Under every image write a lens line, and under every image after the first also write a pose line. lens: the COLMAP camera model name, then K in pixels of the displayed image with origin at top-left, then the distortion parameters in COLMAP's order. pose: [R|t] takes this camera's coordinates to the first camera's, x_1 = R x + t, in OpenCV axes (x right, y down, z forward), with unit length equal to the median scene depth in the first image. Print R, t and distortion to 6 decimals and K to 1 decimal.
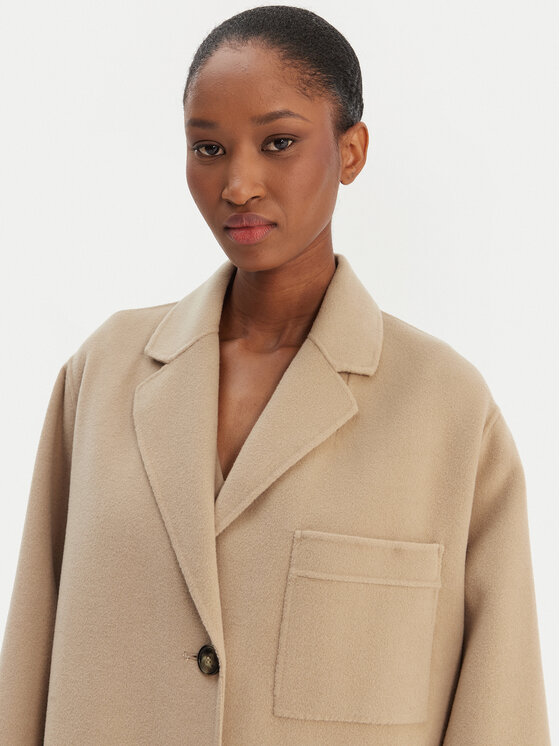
lens RADIAL K [[1016.2, 0, 280.7], [0, 1016.2, 376.0], [0, 0, 1]] dist [-0.041285, 0.000000]
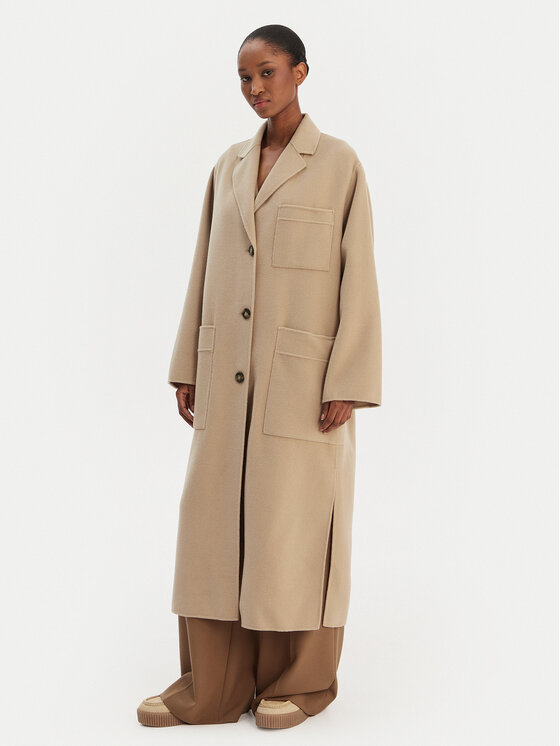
lens RADIAL K [[1016.2, 0, 278.2], [0, 1016.2, 374.0], [0, 0, 1]] dist [-0.041285, 0.000000]
pose [[0.943277, -0.033908, -0.330271, 0.942910], [0.037605, 0.999281, 0.004807, 0.613645], [0.329871, -0.016954, 0.943874, -1.725355]]
